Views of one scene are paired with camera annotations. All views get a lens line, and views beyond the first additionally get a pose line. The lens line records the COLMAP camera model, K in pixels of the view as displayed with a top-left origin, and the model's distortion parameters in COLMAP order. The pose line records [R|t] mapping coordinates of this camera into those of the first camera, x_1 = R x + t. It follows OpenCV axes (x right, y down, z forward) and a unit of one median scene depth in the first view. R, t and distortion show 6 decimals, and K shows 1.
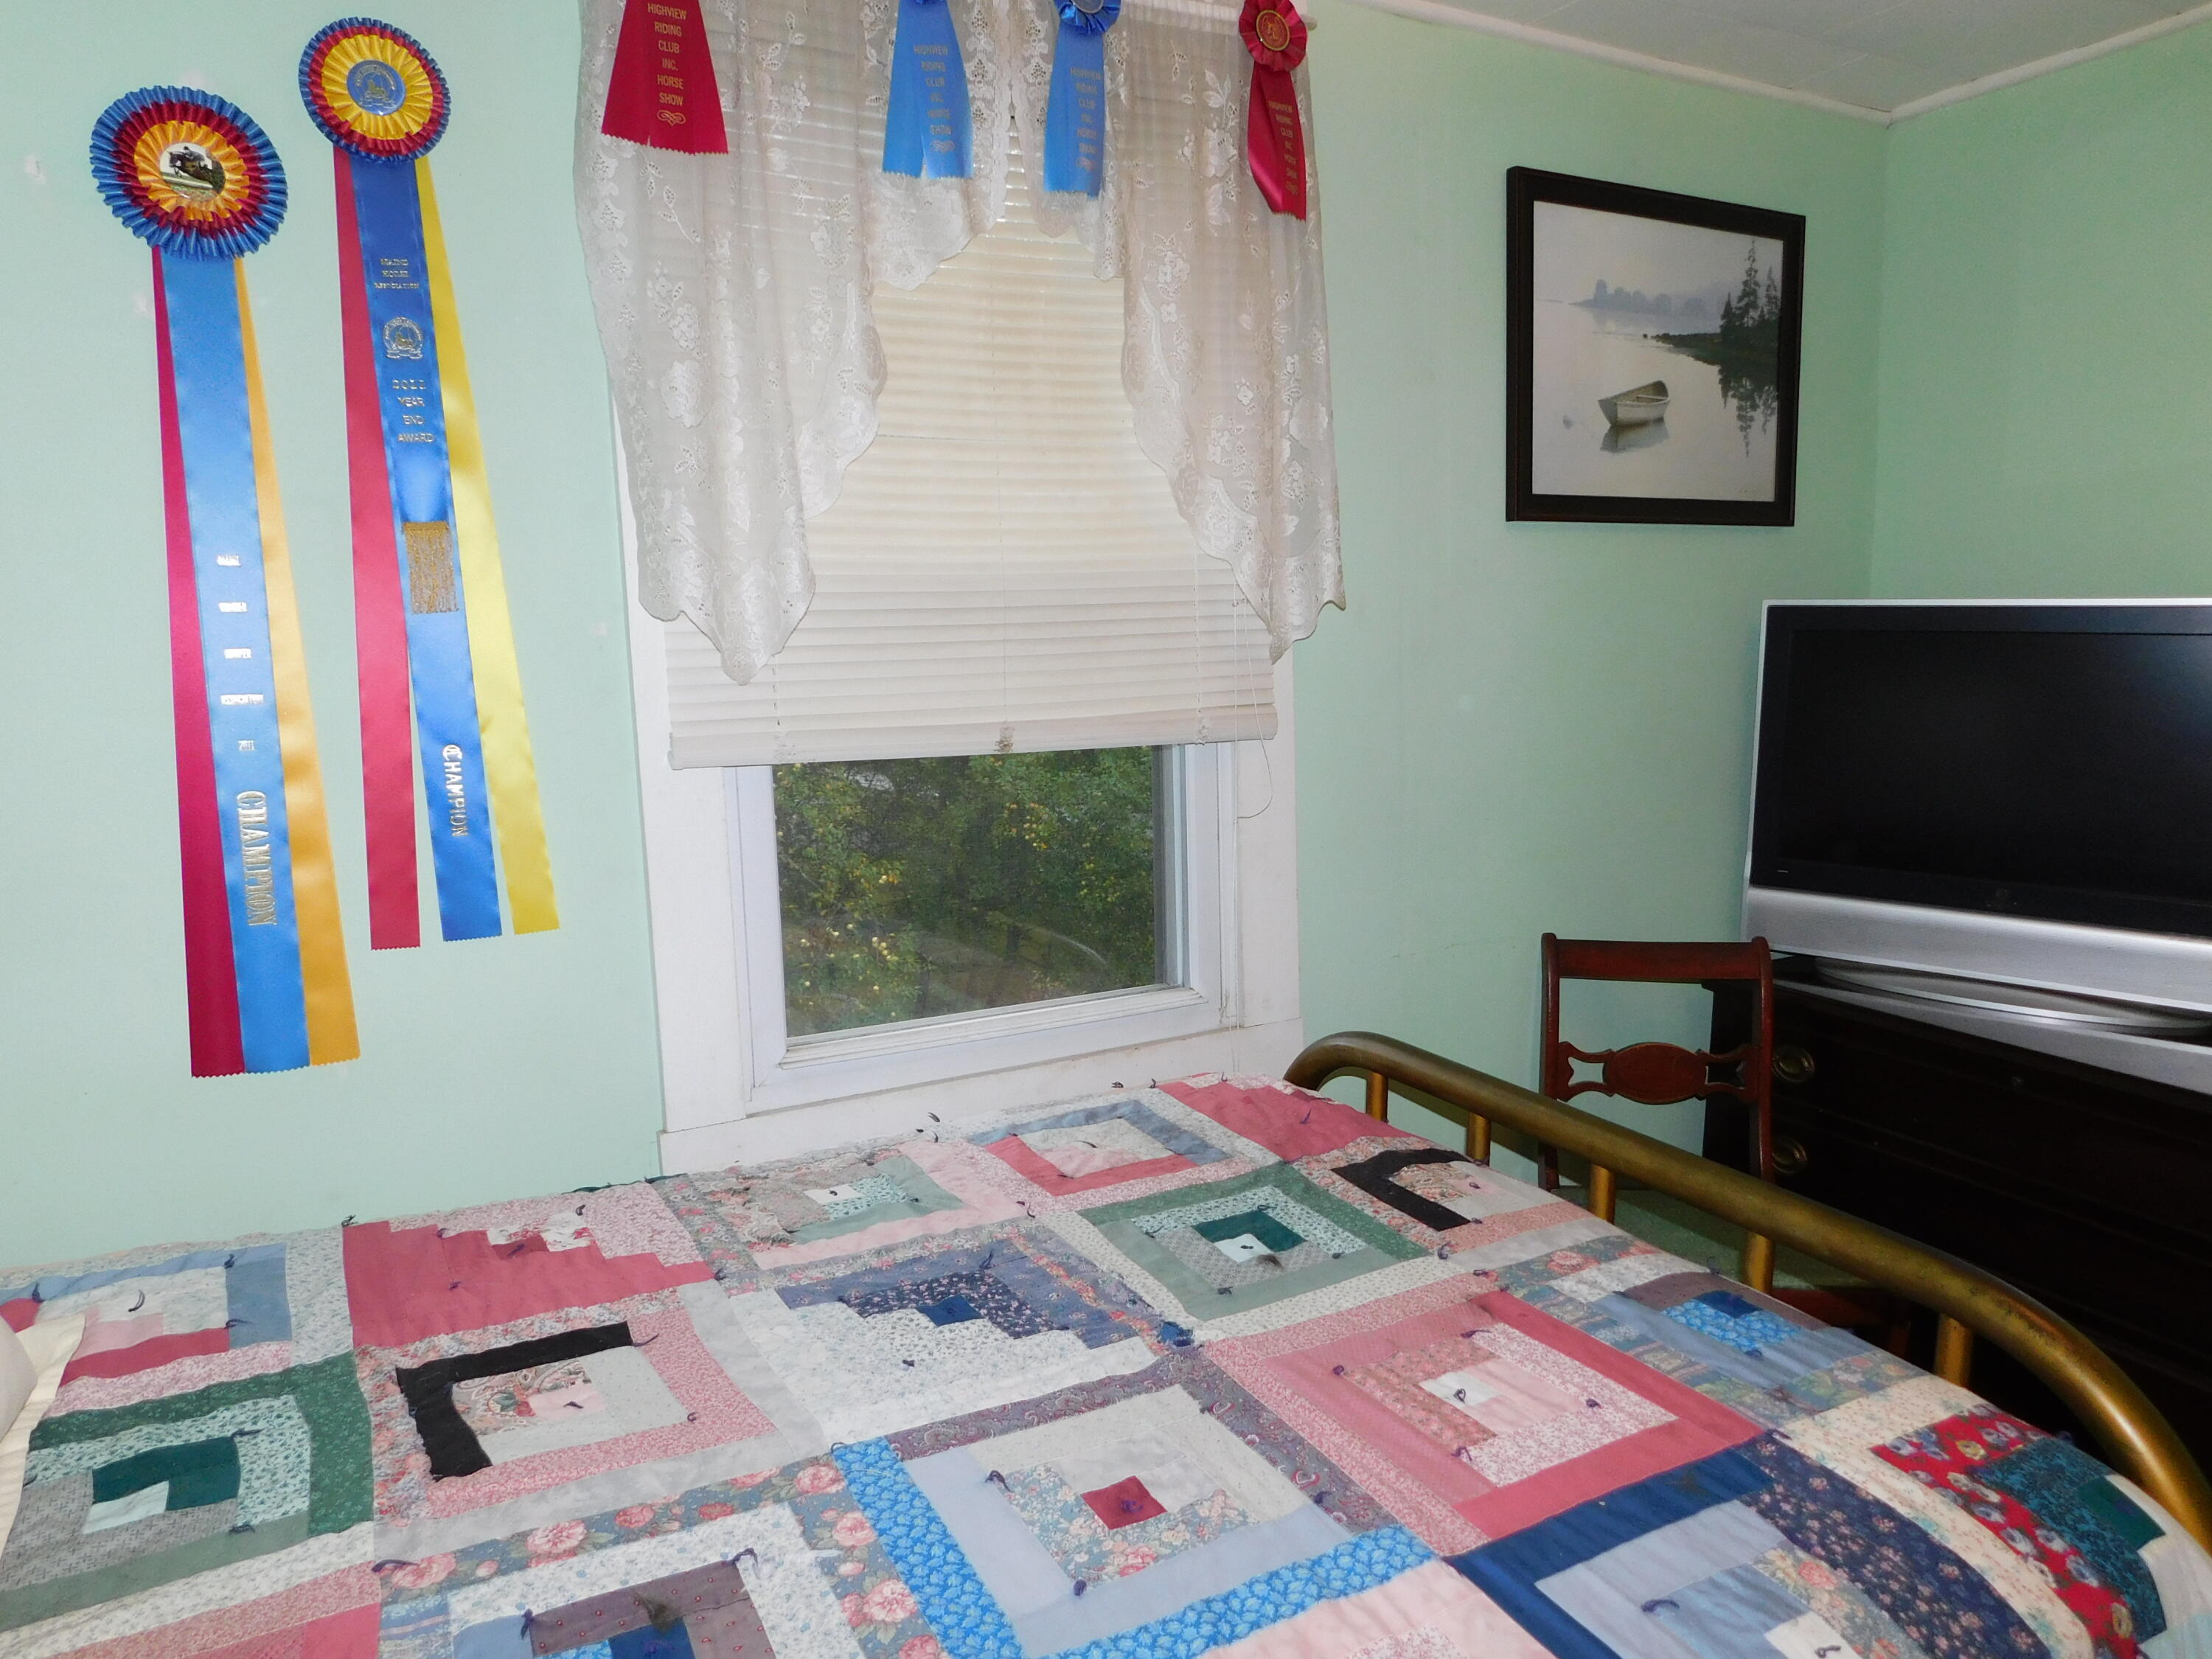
lens RADIAL K [[1479.5, 0, 1106.0], [0, 1479.5, 829.5], [0, 0, 1]] dist [-0.060217, 0.063701]
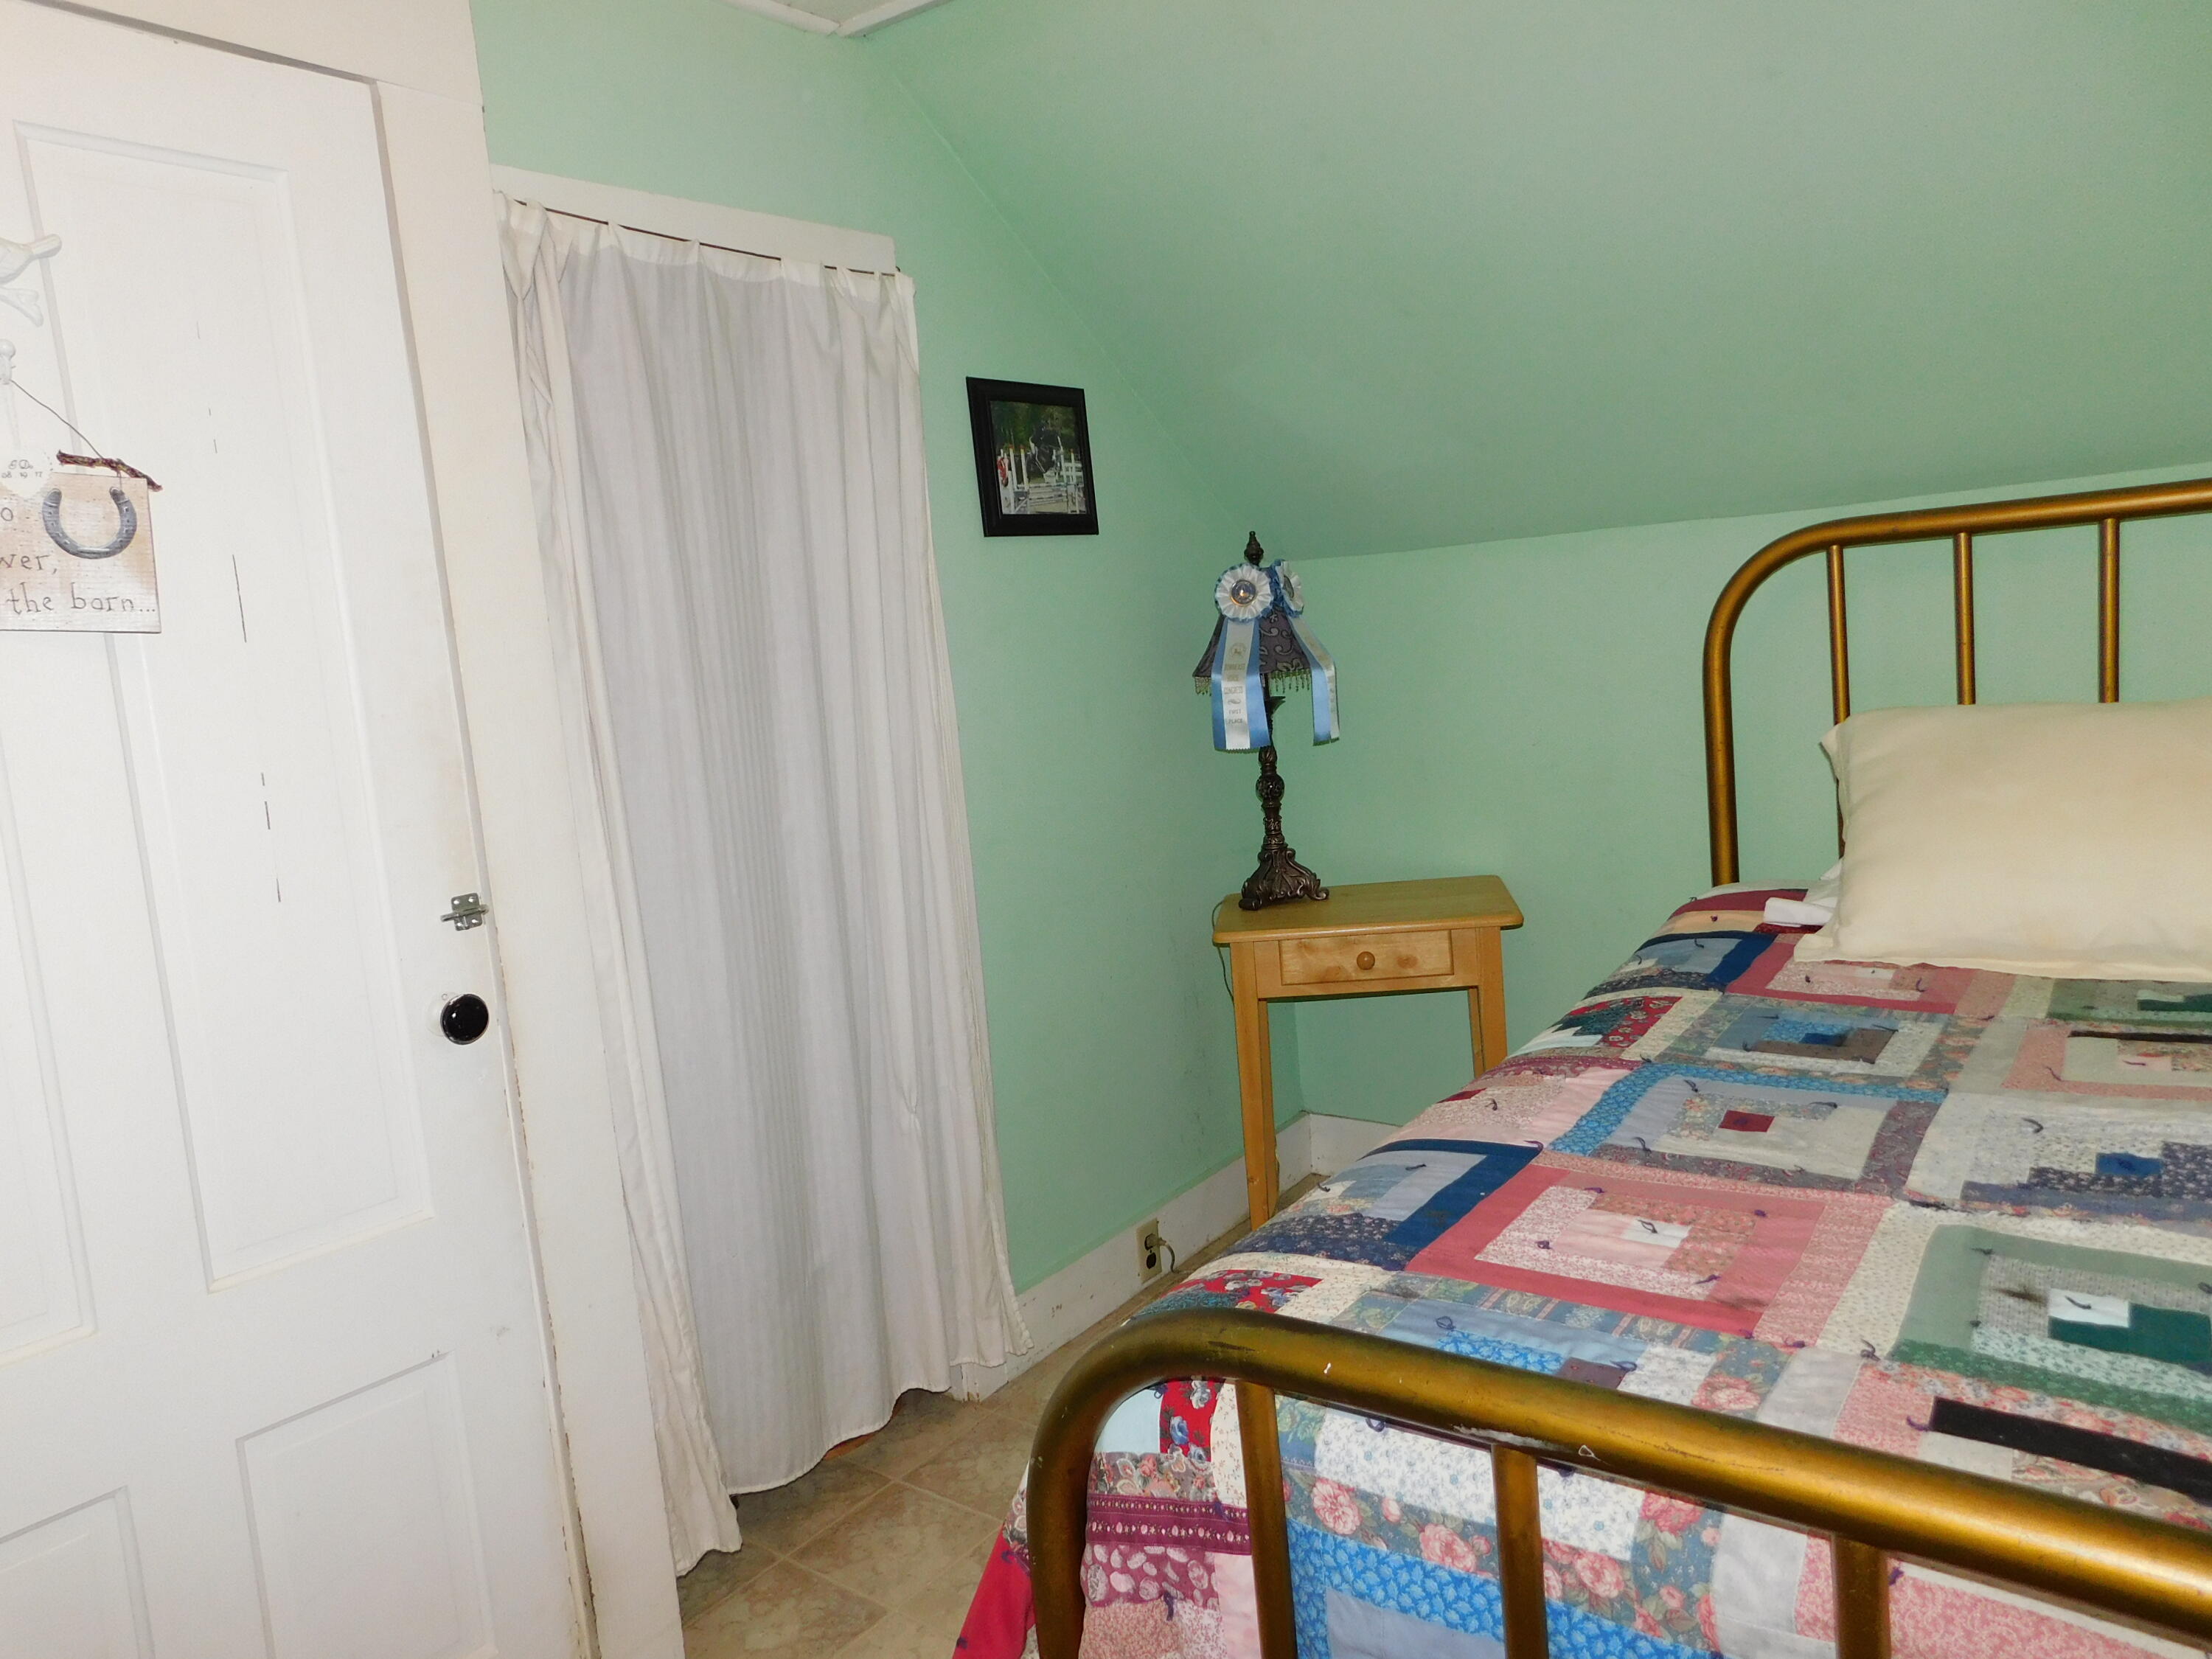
lens RADIAL K [[1479.5, 0, 1106.0], [0, 1479.5, 829.5], [0, 0, 1]] dist [-0.060217, 0.063701]
pose [[-0.906548, 0.147603, -0.395455, 0.990634], [0.047674, 0.966677, 0.251523, -0.199061], [0.419403, 0.209164, -0.883375, 1.714979]]
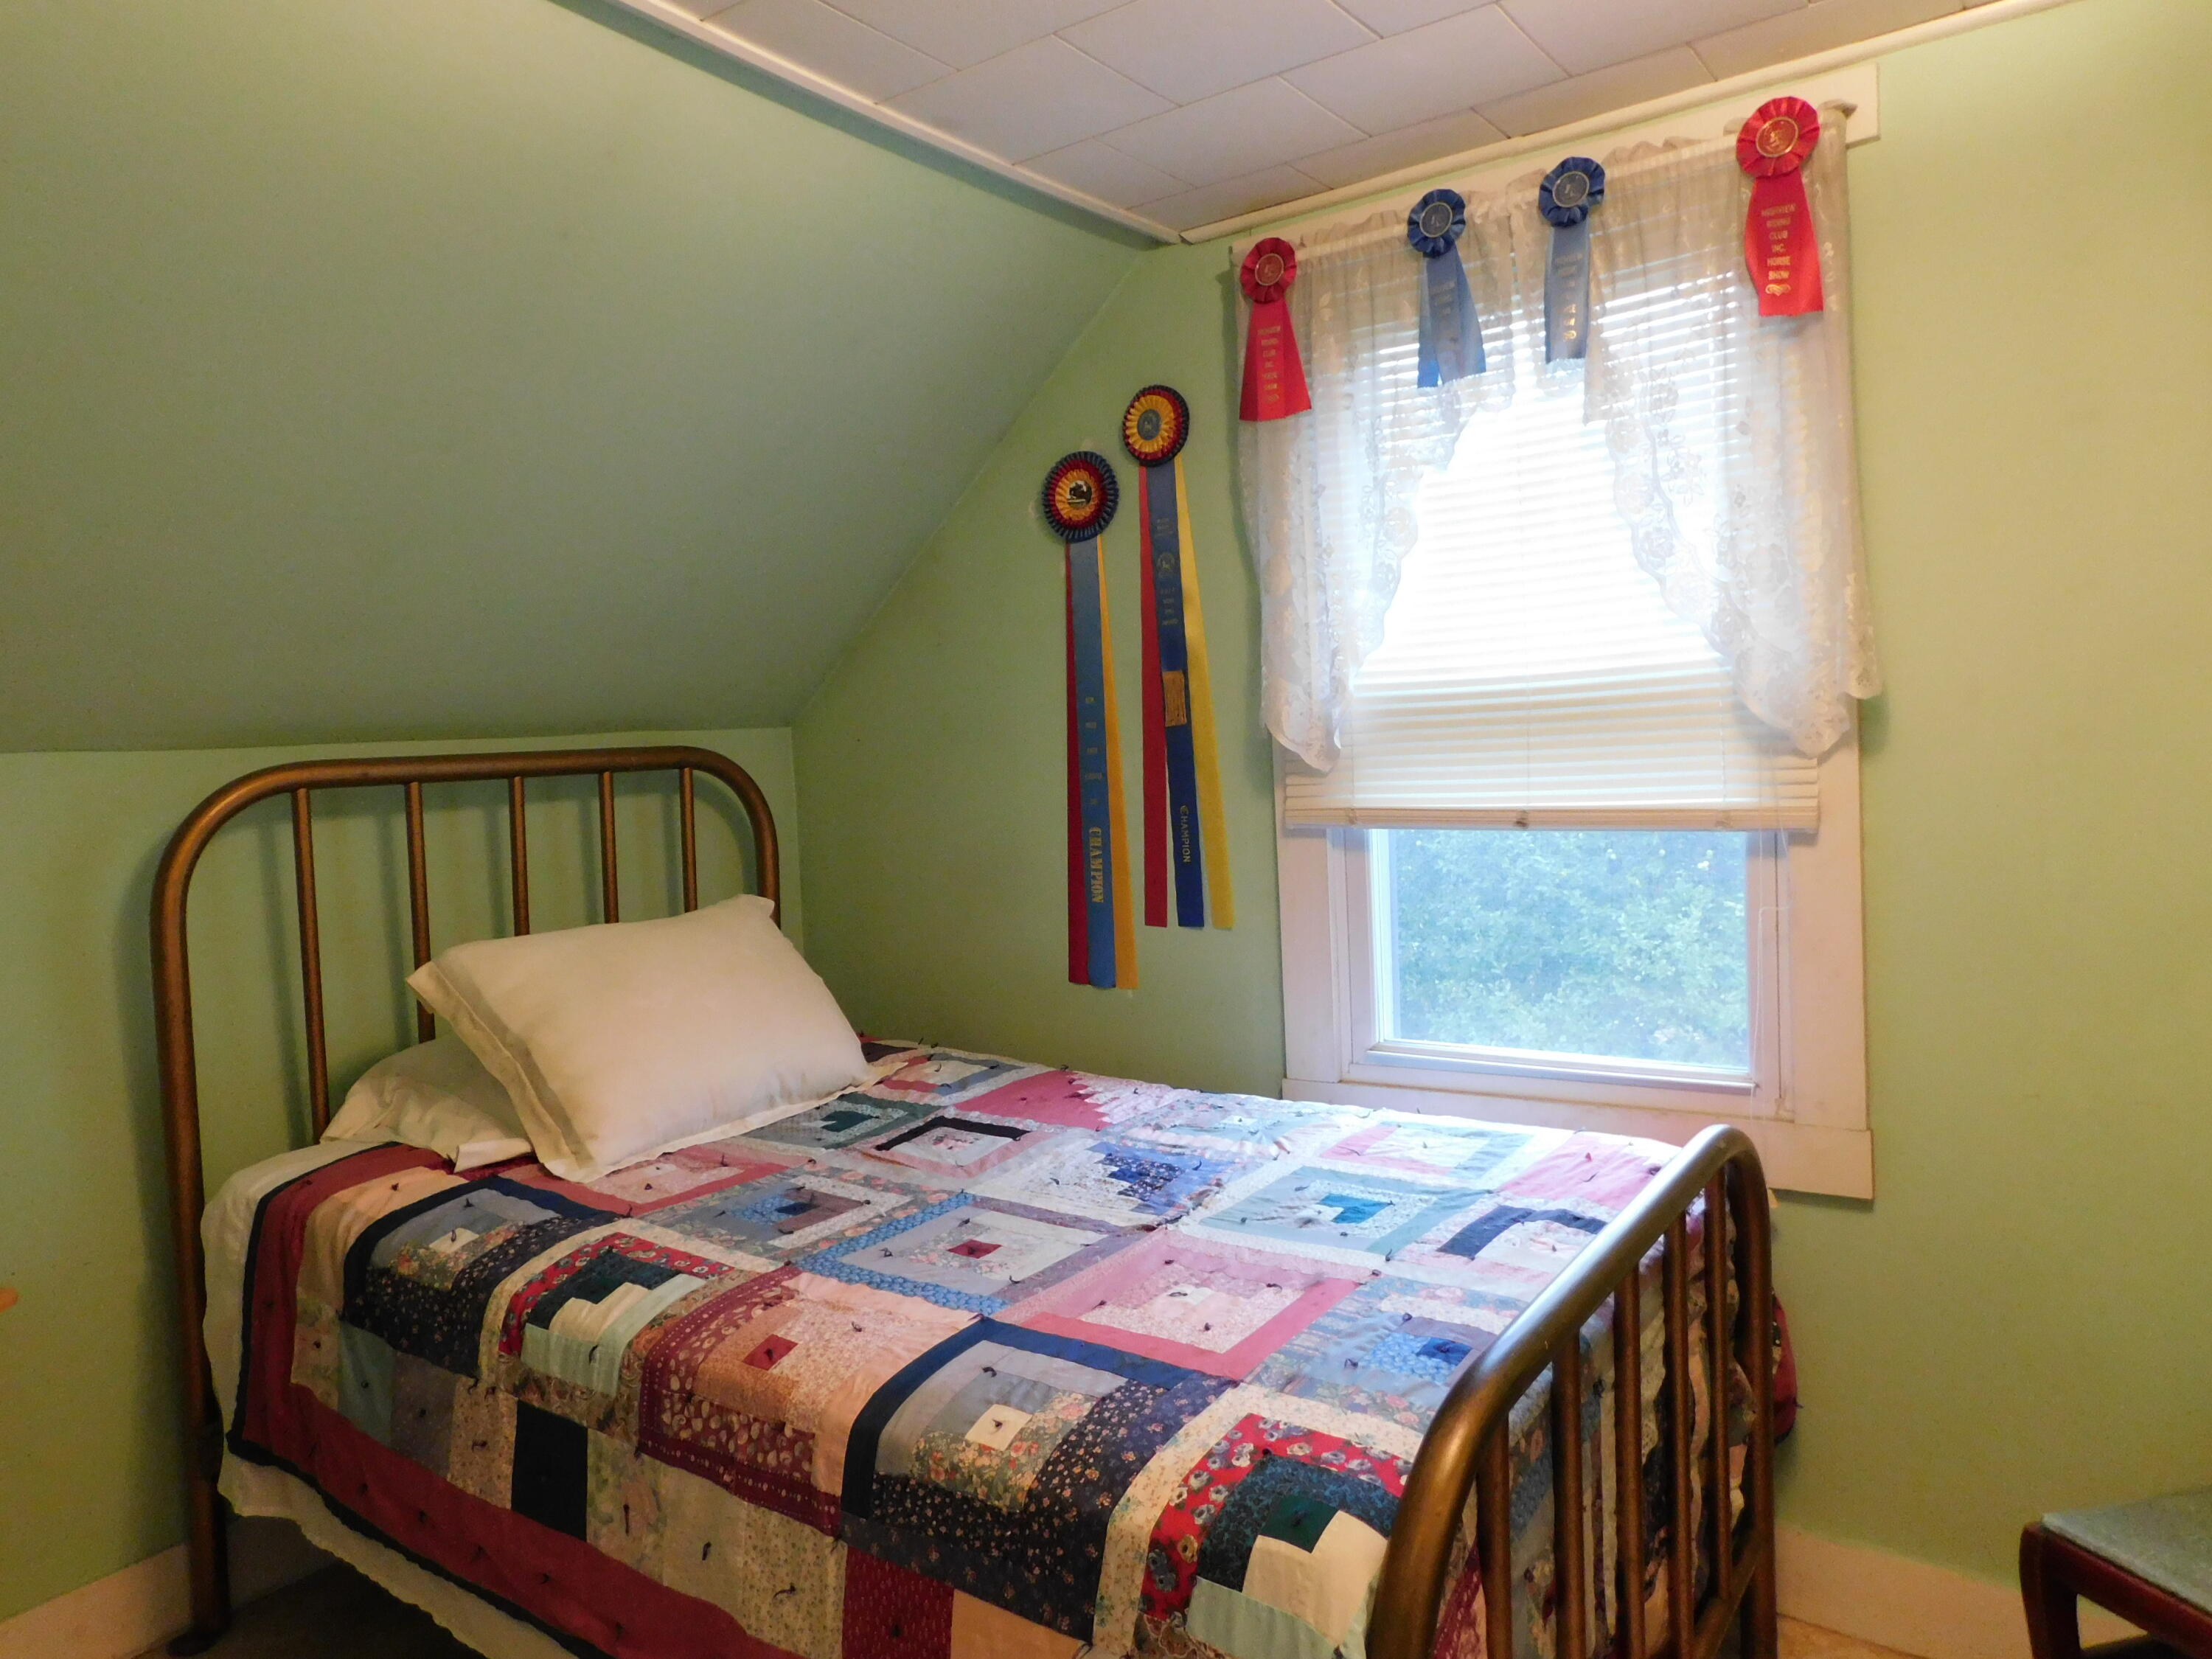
lens RADIAL K [[1479.5, 0, 1106.0], [0, 1479.5, 829.5], [0, 0, 1]] dist [-0.060217, 0.063701]
pose [[0.449656, 0.052627, -0.891650, 1.423011], [-0.082524, 0.996441, 0.017196, -0.076237], [0.889382, 0.065850, 0.452398, 0.264949]]
